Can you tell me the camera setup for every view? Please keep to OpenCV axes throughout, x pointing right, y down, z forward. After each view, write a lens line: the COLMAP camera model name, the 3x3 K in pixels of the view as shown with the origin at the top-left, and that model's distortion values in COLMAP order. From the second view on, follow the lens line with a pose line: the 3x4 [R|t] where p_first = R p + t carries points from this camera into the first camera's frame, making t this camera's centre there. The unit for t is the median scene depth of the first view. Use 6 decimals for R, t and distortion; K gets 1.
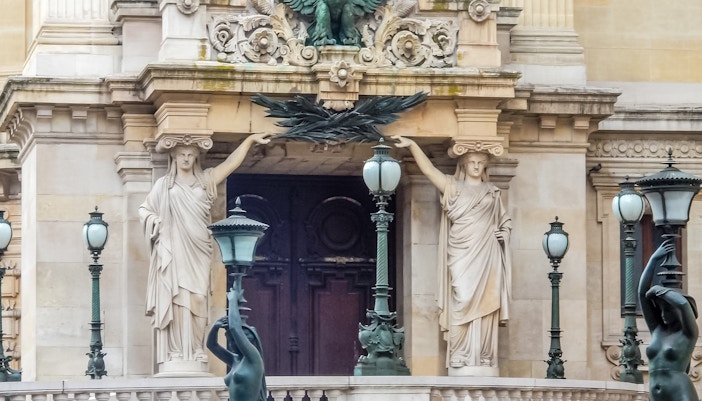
lens RADIAL K [[684.8, 0, 351.6], [0, 684.8, 167.8], [0, 0, 1]] dist [-0.000315, -0.003271]
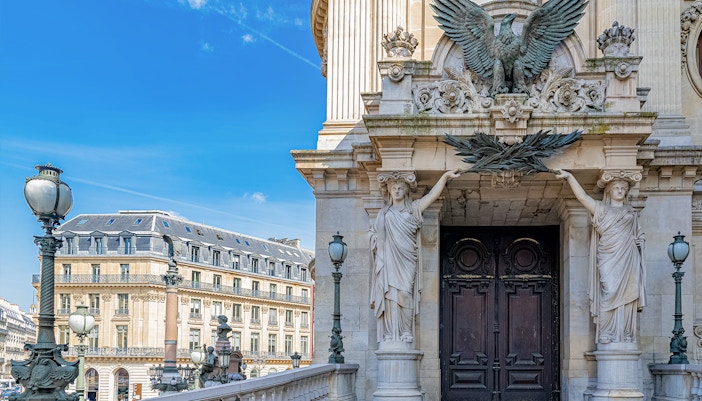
lens RADIAL K [[1722.4, 0, 351.0], [0, 1722.4, 200.5], [0, 0, 1]] dist [-0.104493, 0.206285]
pose [[0.999169, -0.014454, -0.038116, -0.198368], [0.021062, 0.983598, 0.179142, -0.571464], [0.034902, -0.179796, 0.983085, -2.182861]]
